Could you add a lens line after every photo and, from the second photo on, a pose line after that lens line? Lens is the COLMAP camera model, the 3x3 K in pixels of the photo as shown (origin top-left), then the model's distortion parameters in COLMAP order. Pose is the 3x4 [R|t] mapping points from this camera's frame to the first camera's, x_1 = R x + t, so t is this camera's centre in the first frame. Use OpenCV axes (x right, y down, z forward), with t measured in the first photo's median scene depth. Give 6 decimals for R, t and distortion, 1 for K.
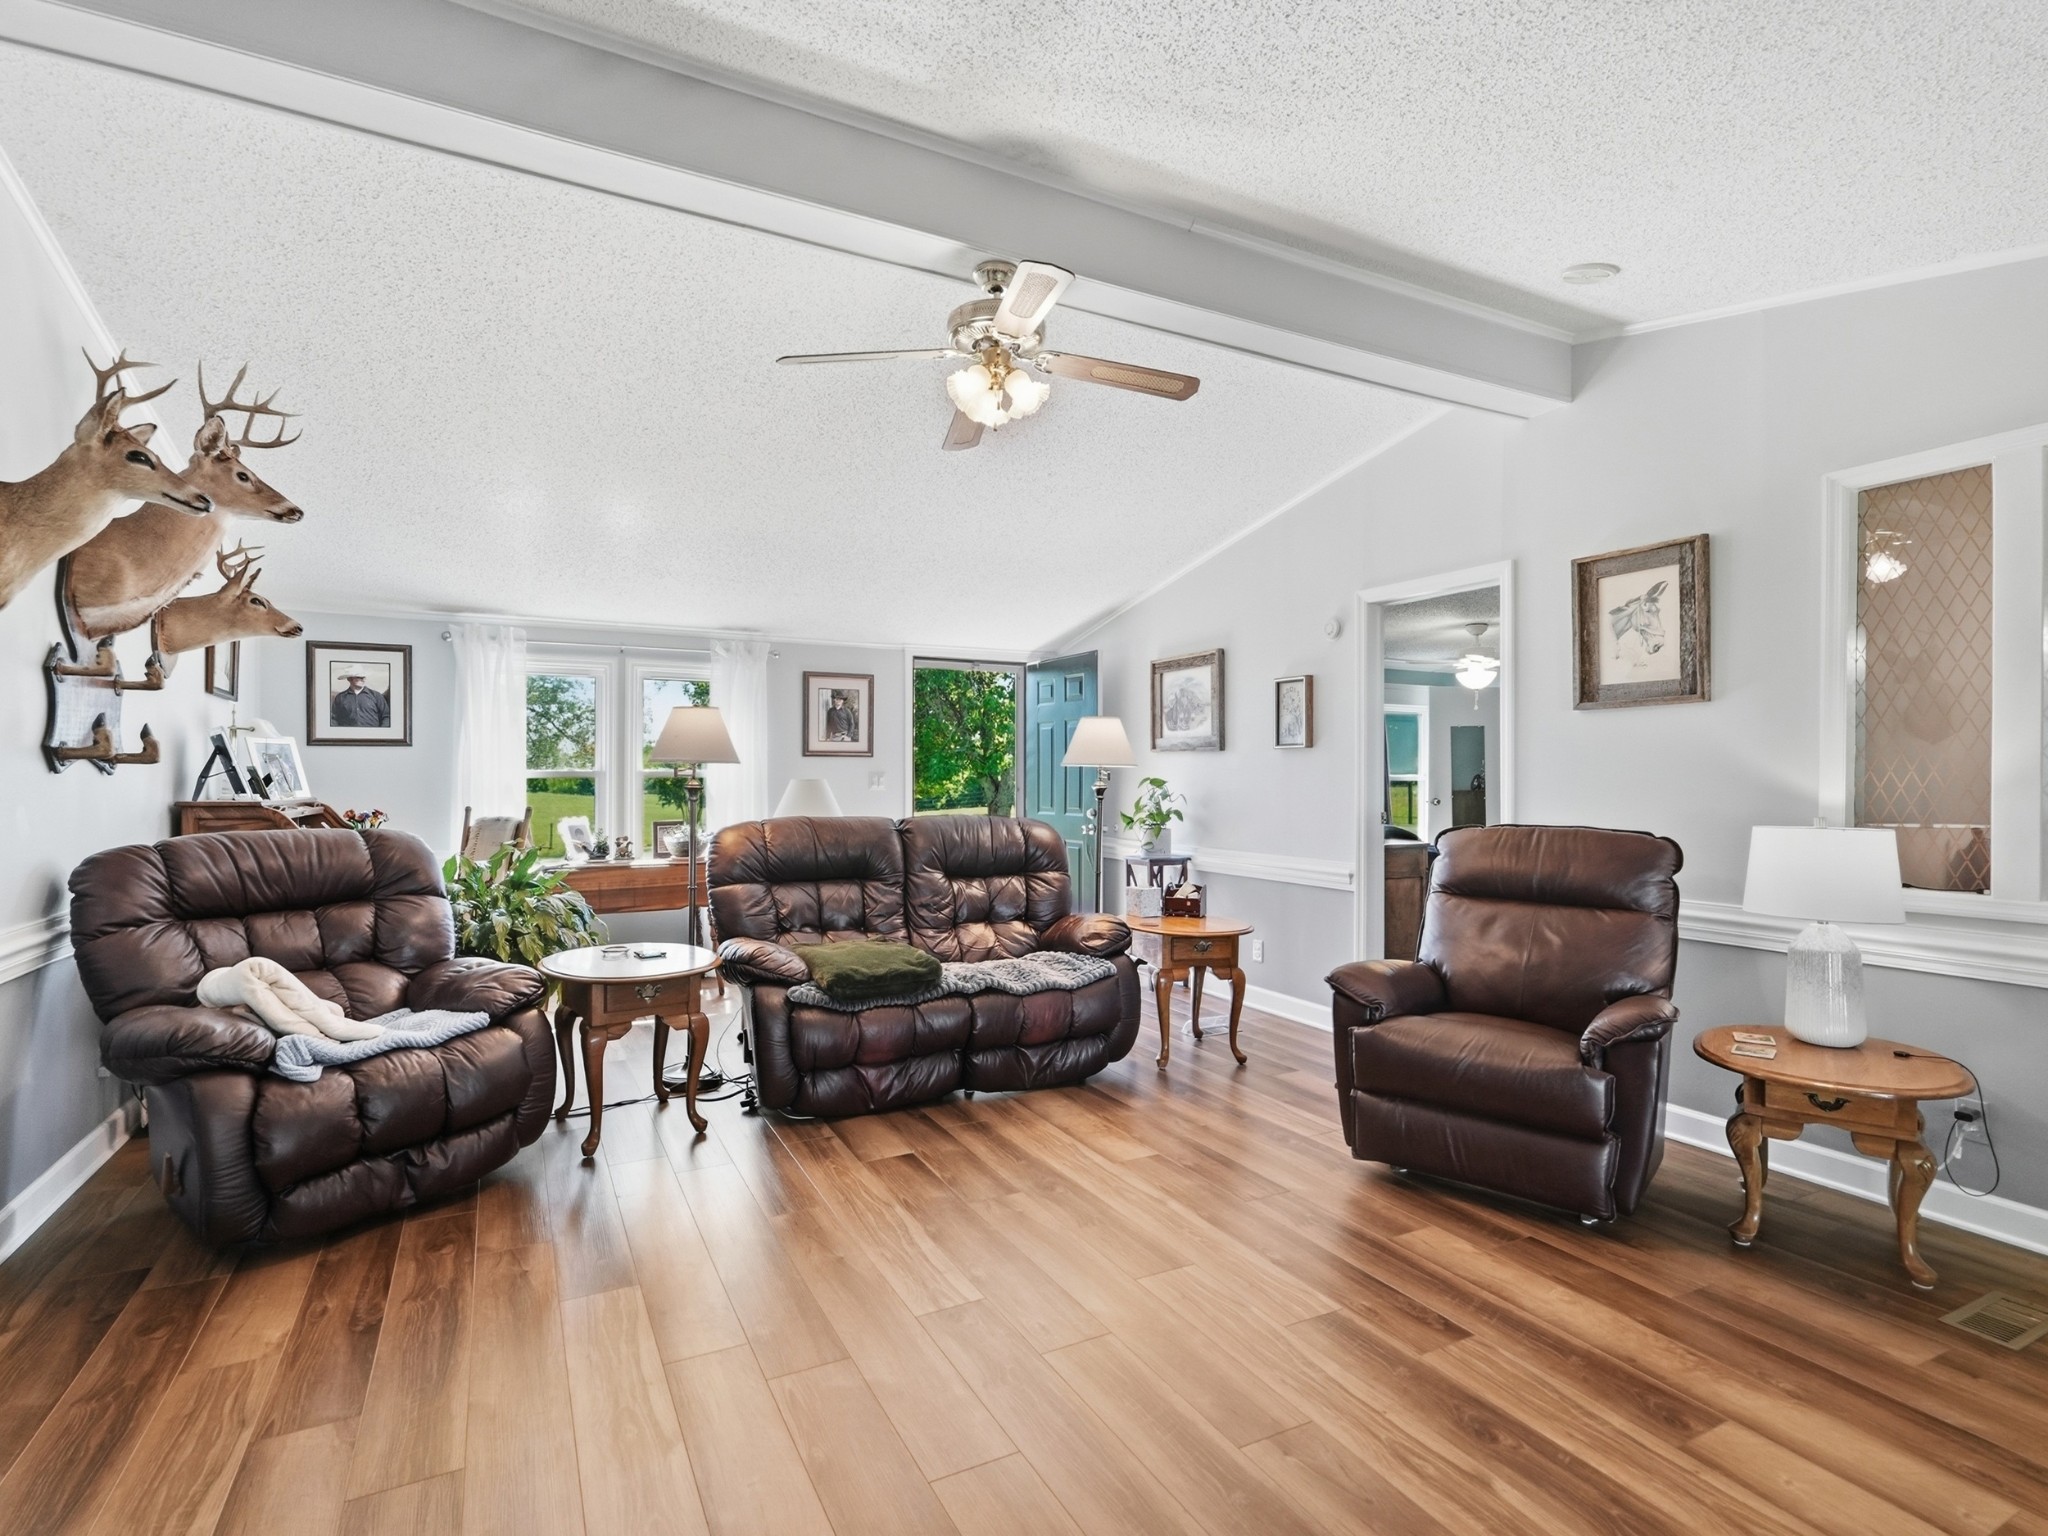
lens RADIAL K [[1032.8, 0, 1030.9], [0, 1032.8, 774.8], [0, 0, 1]] dist [0.000159, -0.000957]
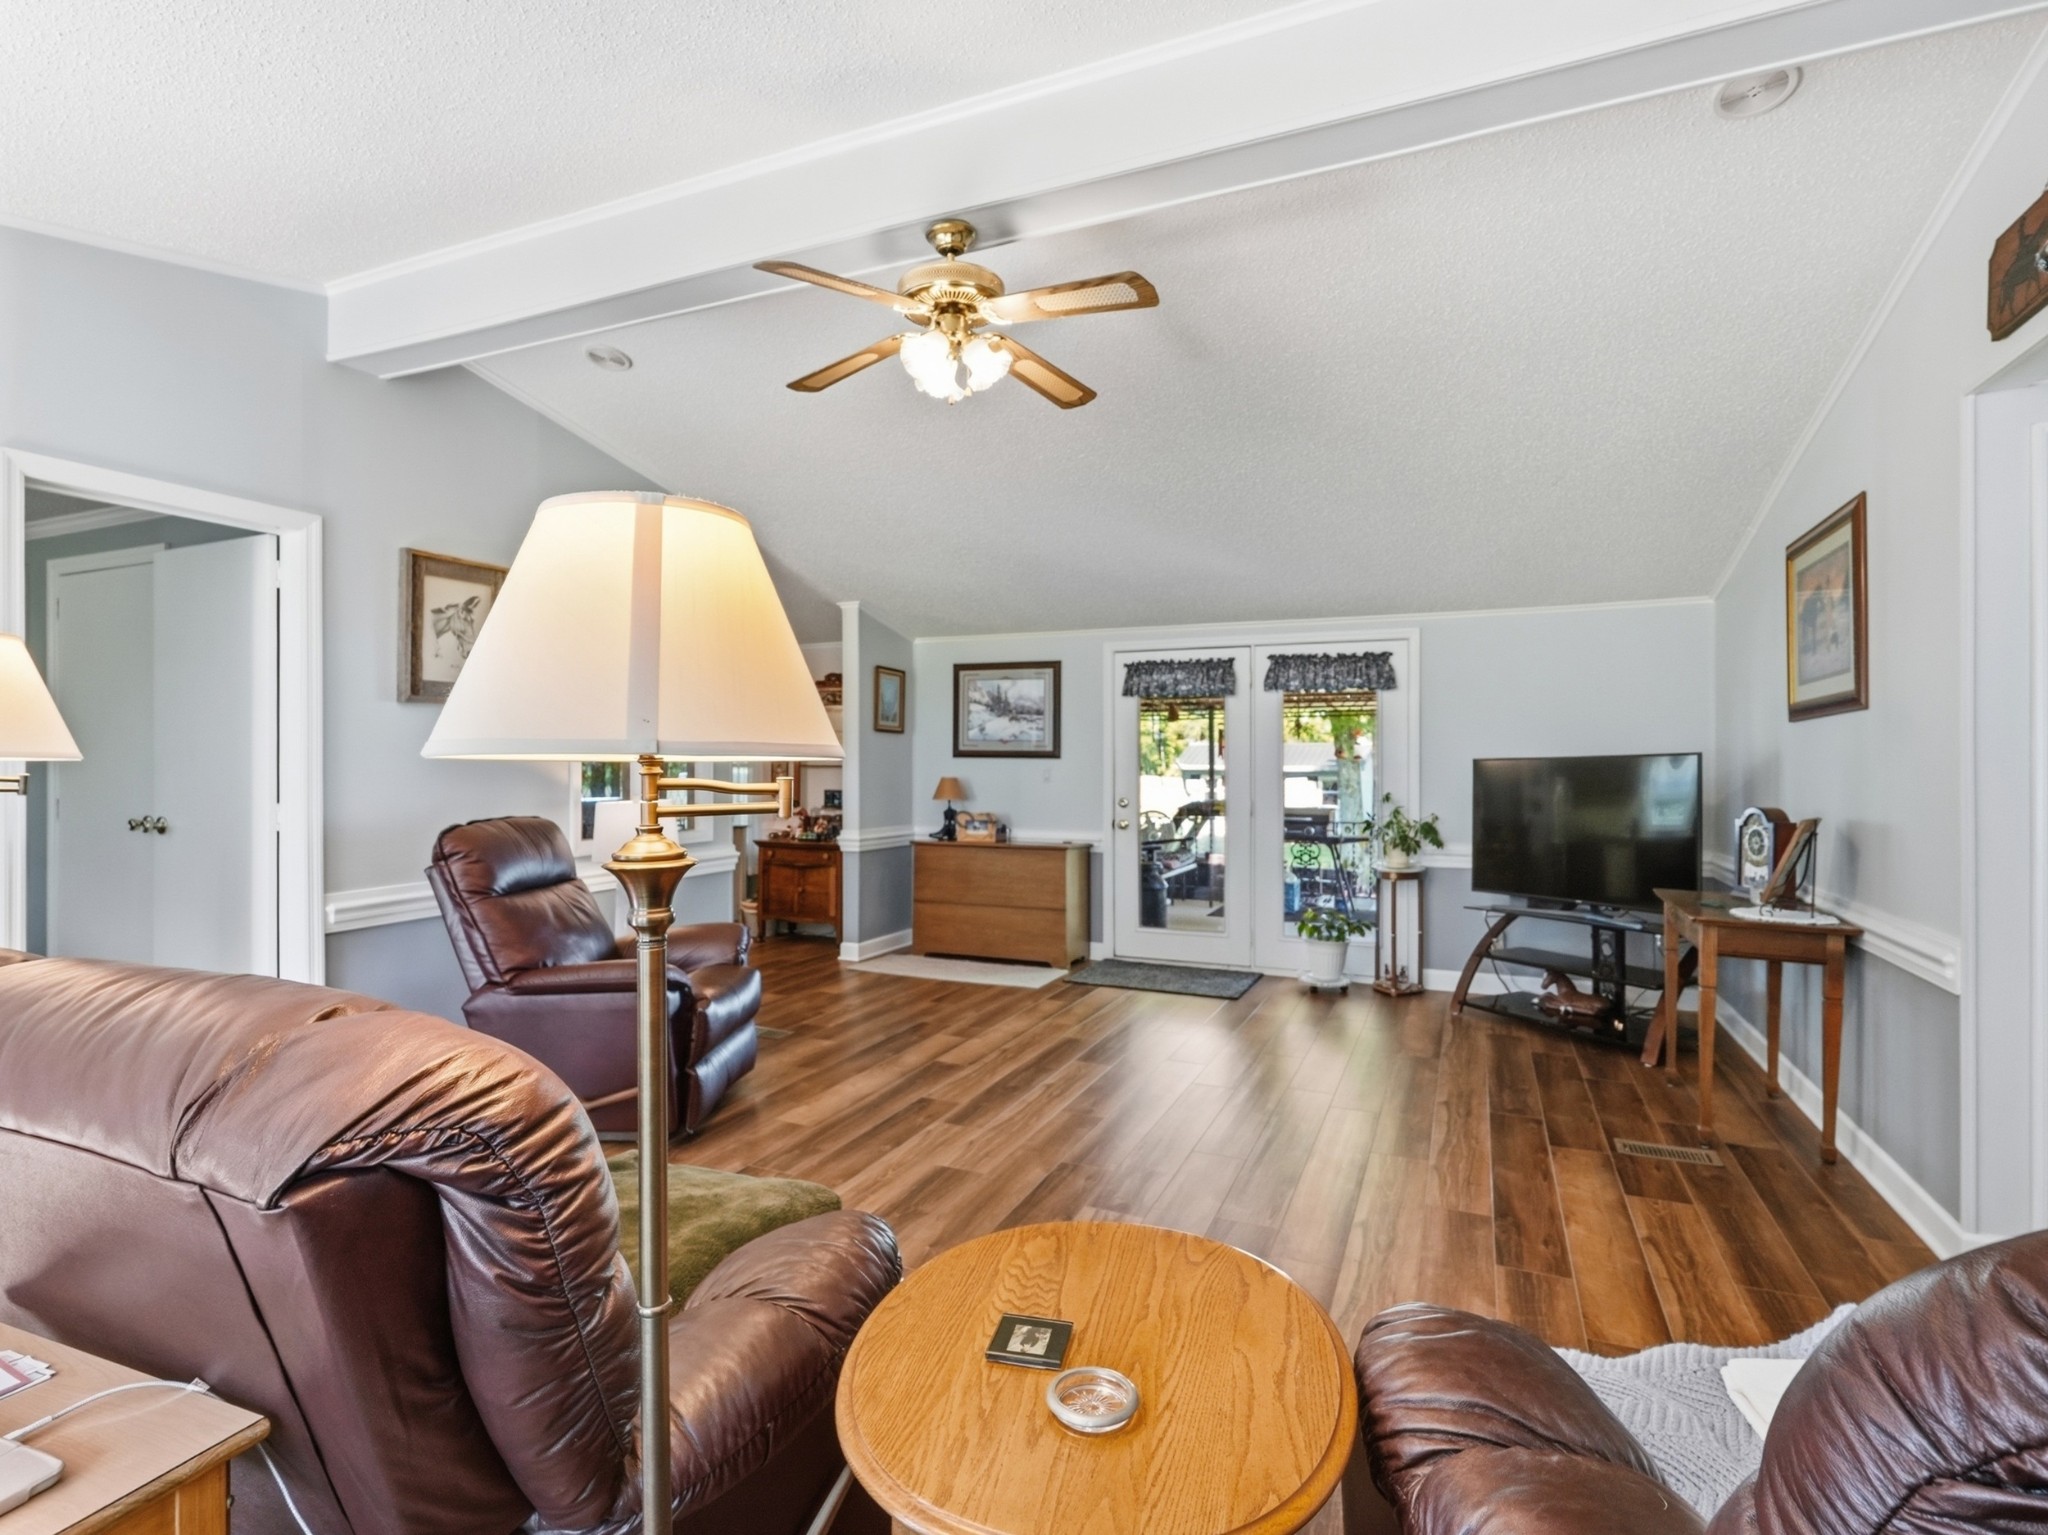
lens RADIAL K [[1032.8, 0, 1018.7], [0, 1032.8, 766.5], [0, 0, 1]] dist [0.000159, -0.000957]
pose [[-0.632747, -0.009672, 0.774298, -0.630661], [-0.005629, 0.999953, 0.007892, -0.013640], [-0.774338, 0.000635, -0.632772, 1.242101]]
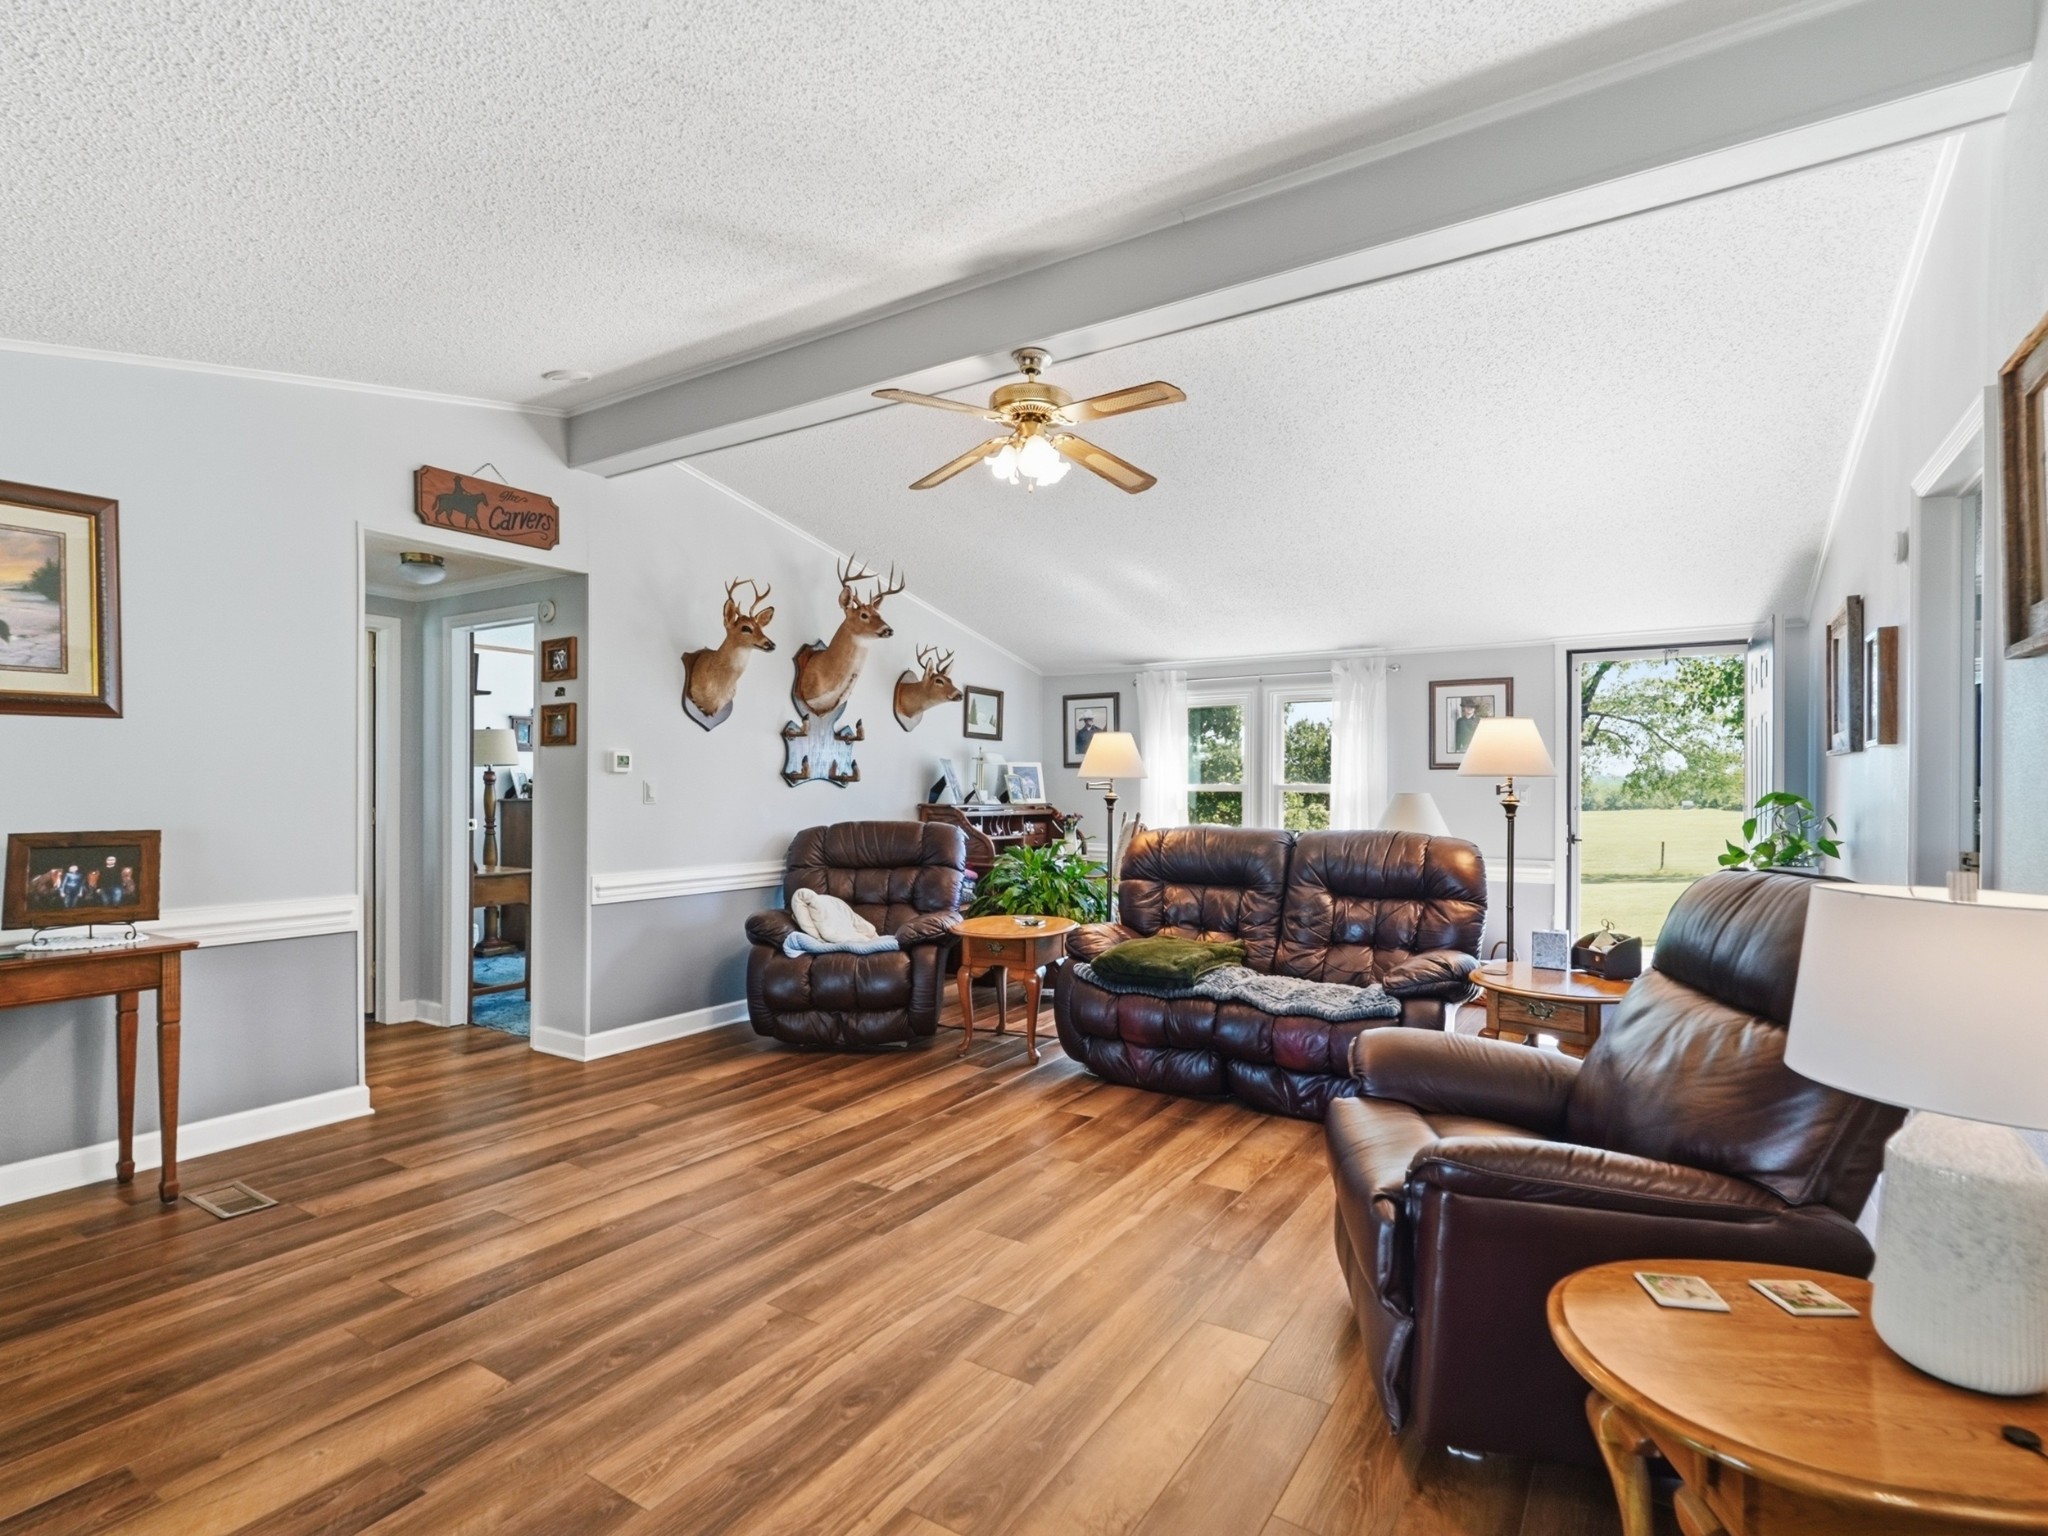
lens RADIAL K [[1032.8, 0, 1006.2], [0, 1032.8, 786.3], [0, 0, 1]] dist [0.000159, -0.000957]
pose [[0.491312, 0.000319, -0.870984, 0.782772], [-0.002271, 0.999997, -0.000914, -0.000870], [0.870981, 0.002427, 0.491311, 0.326662]]
